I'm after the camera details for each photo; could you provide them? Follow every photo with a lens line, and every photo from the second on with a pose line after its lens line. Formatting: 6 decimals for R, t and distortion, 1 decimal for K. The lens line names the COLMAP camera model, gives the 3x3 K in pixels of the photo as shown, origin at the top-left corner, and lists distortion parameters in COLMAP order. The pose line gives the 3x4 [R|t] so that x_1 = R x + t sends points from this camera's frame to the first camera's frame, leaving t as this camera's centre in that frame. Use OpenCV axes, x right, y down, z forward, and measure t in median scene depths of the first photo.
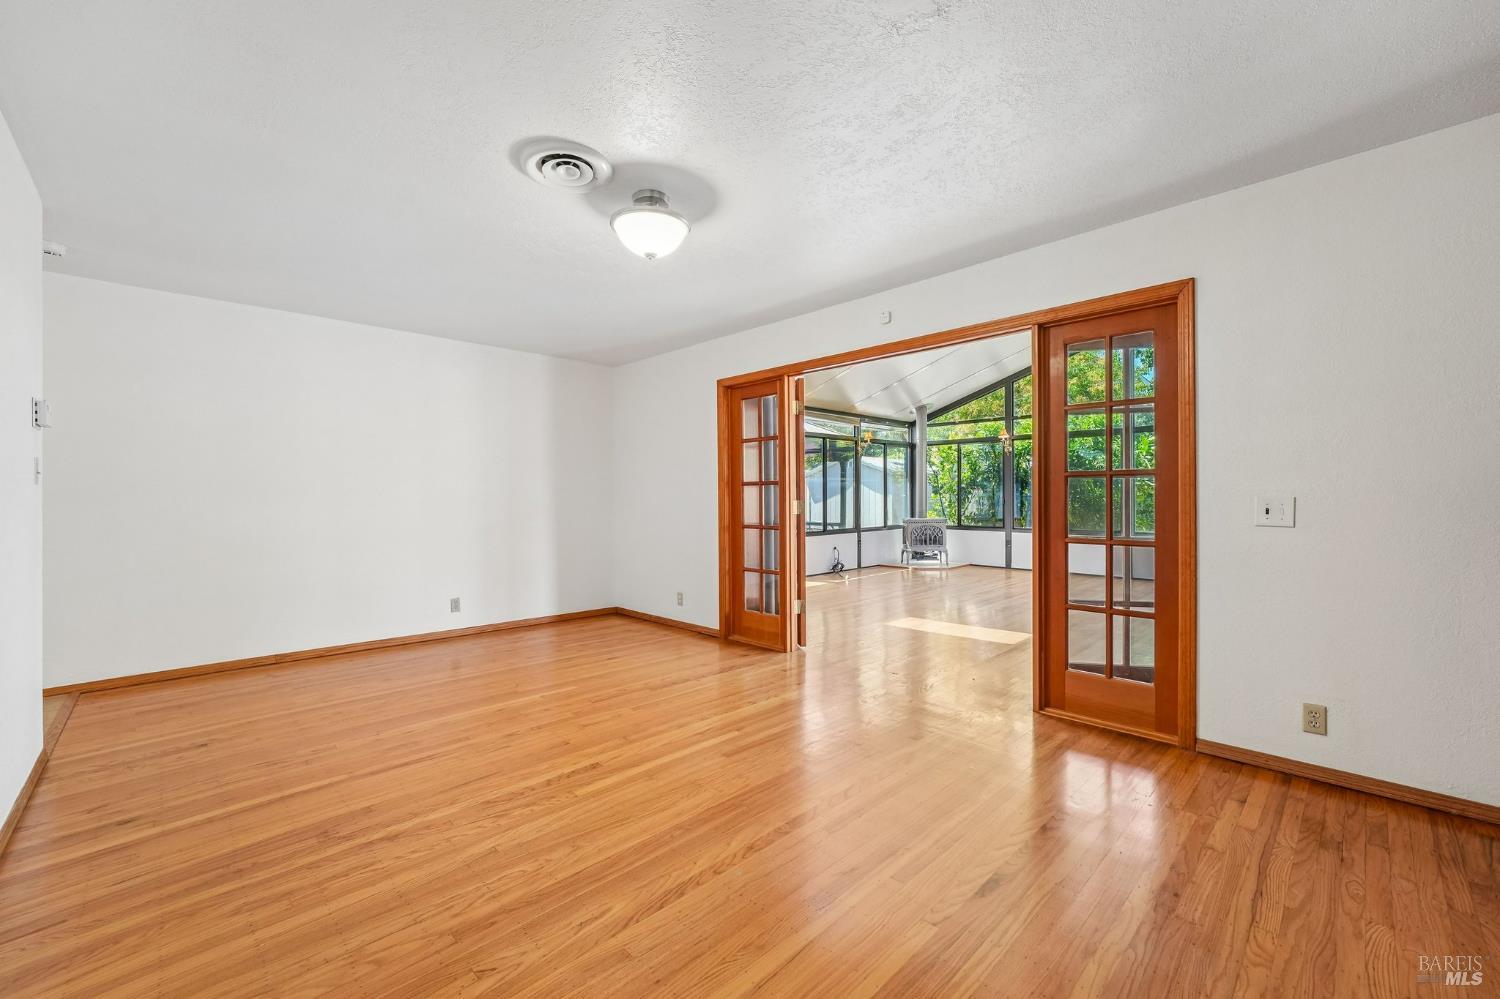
lens RADIAL K [[613.5, 0, 744.4], [0, 613.5, 499.2], [0, 0, 1]] dist [-0.014711, 0.000047]
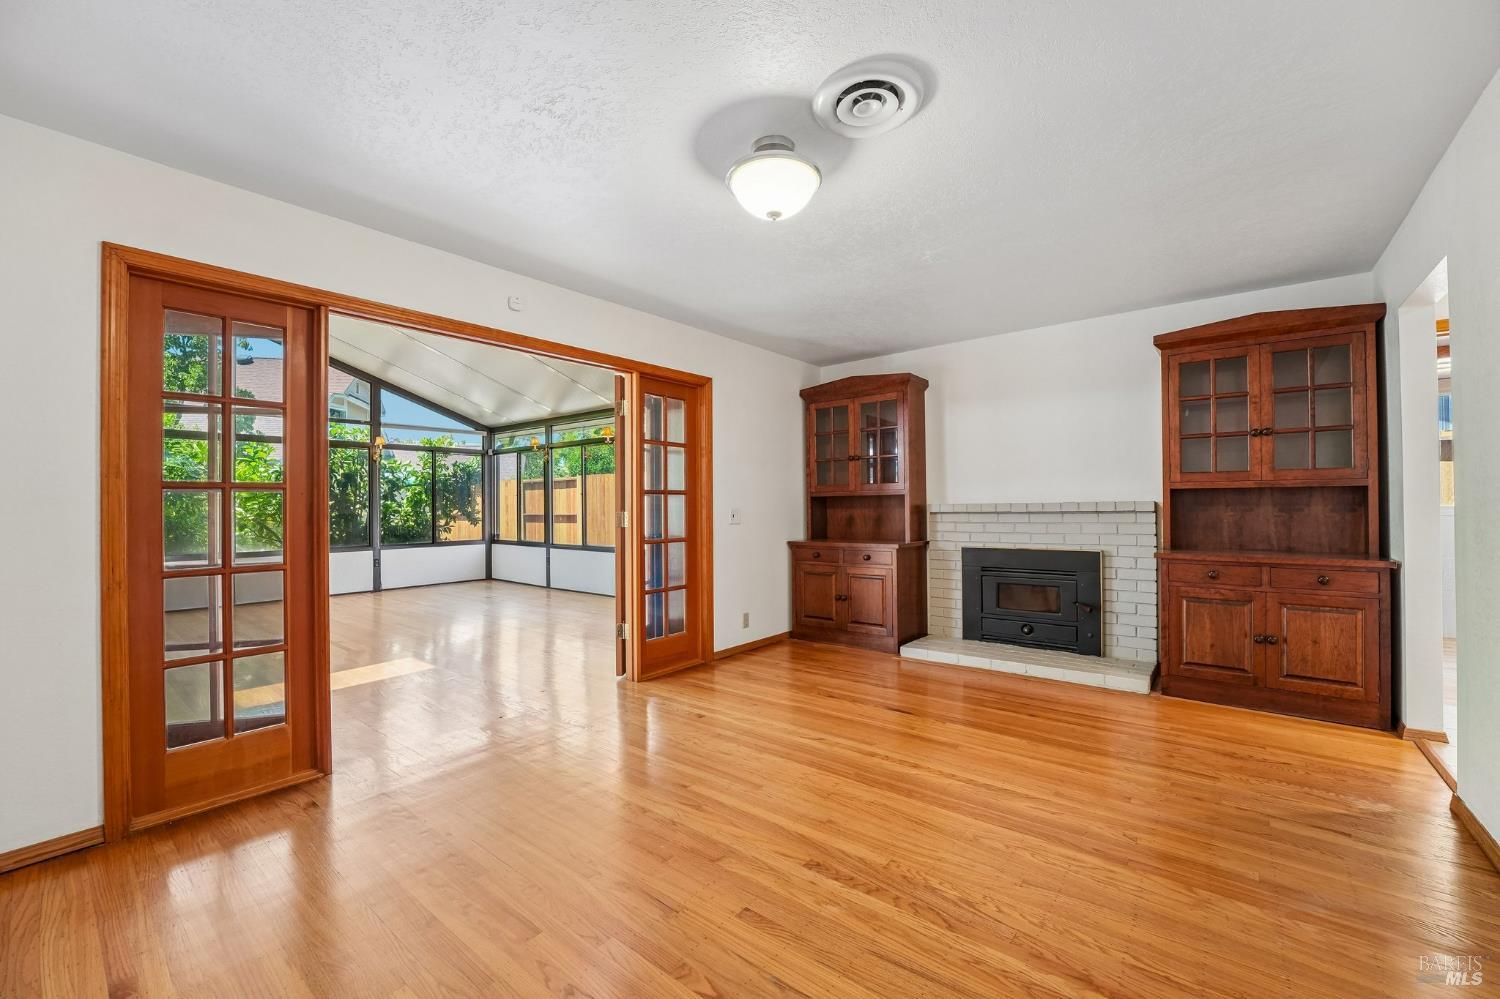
lens RADIAL K [[613.5, 0, 744.4], [0, 613.5, 499.2], [0, 0, 1]] dist [-0.014711, 0.000047]
pose [[-0.124779, 0.012801, 0.992102, -0.965218], [0.010239, 0.999880, -0.011614, -0.008276], [-0.992132, 0.008709, -0.124895, 1.147338]]
